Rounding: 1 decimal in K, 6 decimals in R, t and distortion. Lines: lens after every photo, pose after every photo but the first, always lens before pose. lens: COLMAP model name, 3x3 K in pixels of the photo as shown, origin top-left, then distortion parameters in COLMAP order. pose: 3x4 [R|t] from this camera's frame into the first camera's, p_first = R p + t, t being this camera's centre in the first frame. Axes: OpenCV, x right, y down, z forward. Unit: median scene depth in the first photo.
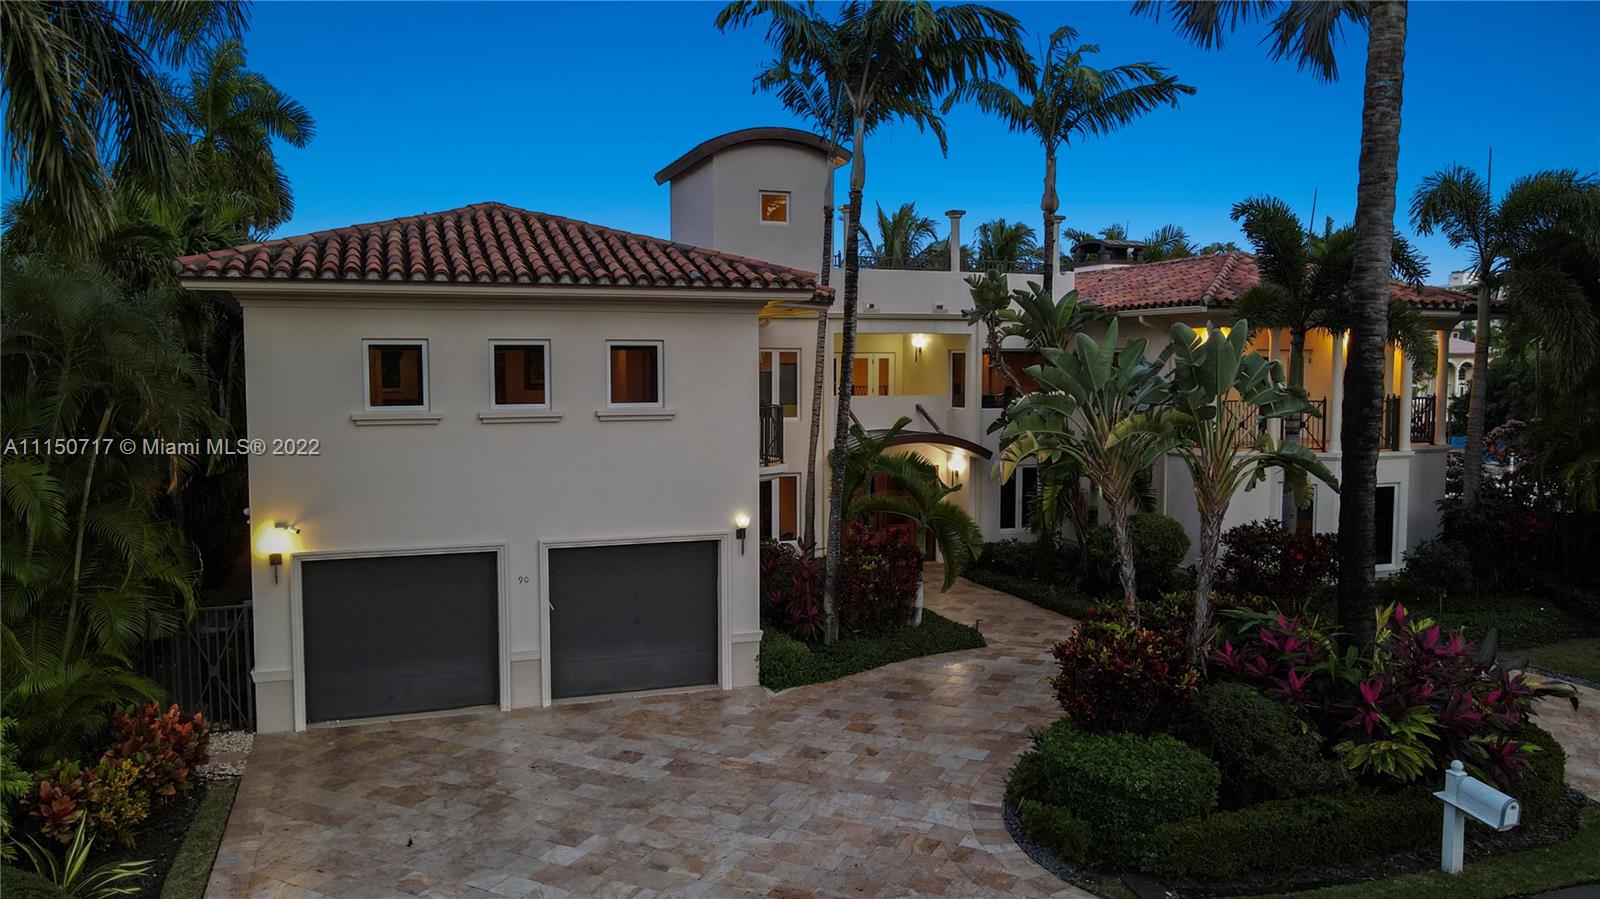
lens RADIAL K [[1183.1, 0, 806.9], [0, 1183.1, 455.3], [0, 0, 1]] dist [-0.016219, 0.059982]
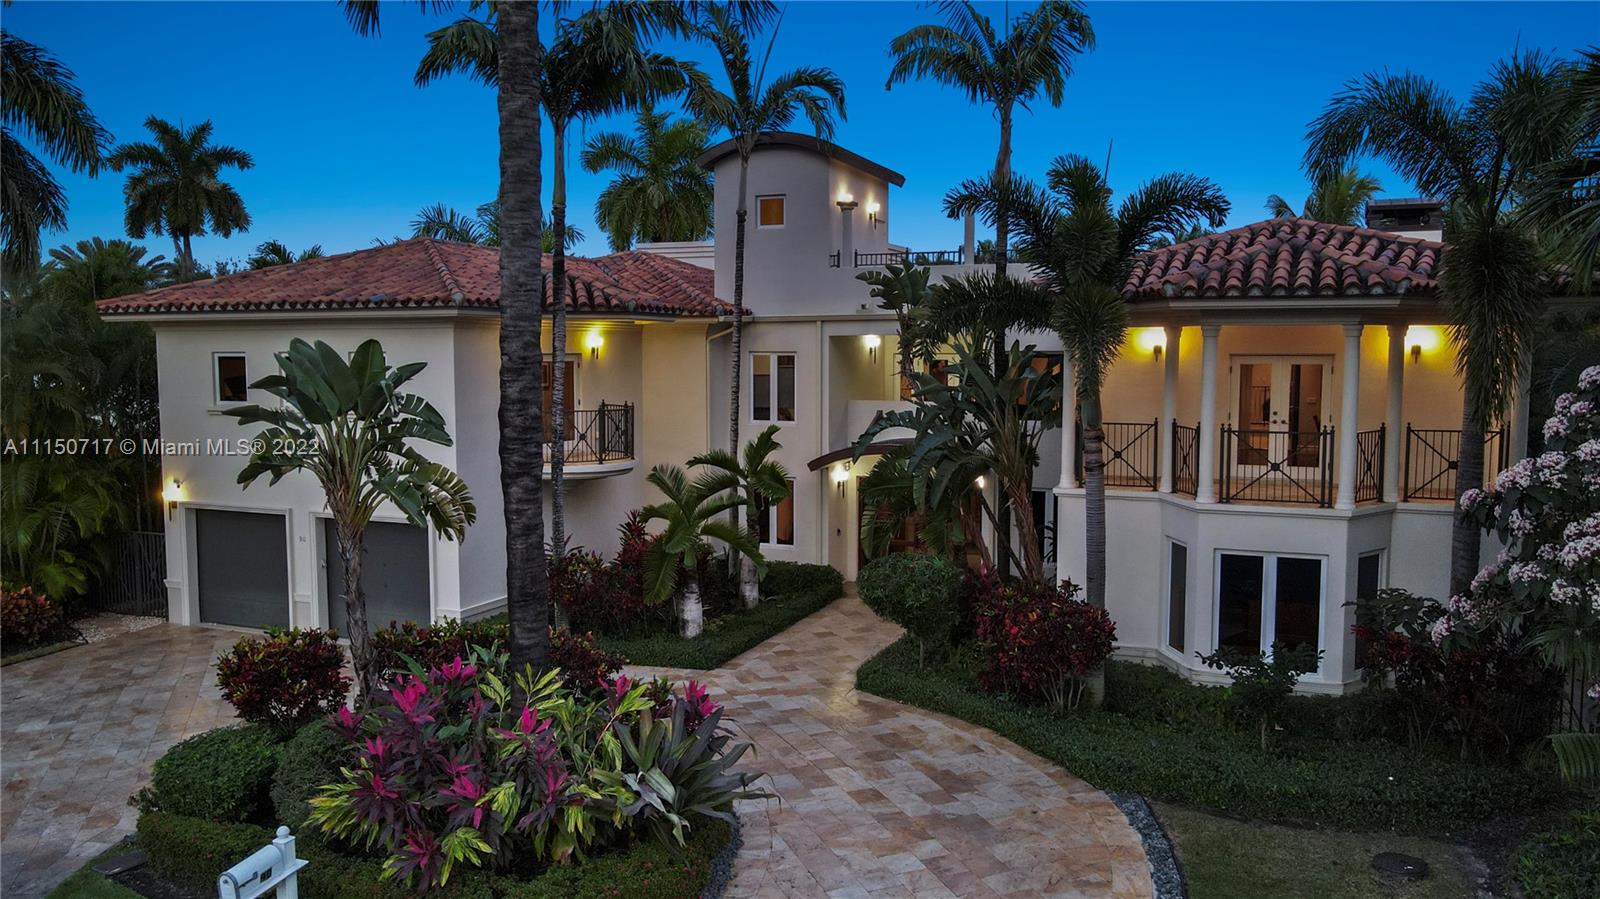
lens RADIAL K [[1183.1, 0, 806.9], [0, 1183.1, 455.3], [0, 0, 1]] dist [-0.016219, 0.059982]
pose [[0.718376, 0.048319, -0.693974, 1.133321], [-0.057535, 0.998294, 0.009950, -0.033827], [0.693271, 0.032780, 0.719931, 0.506569]]
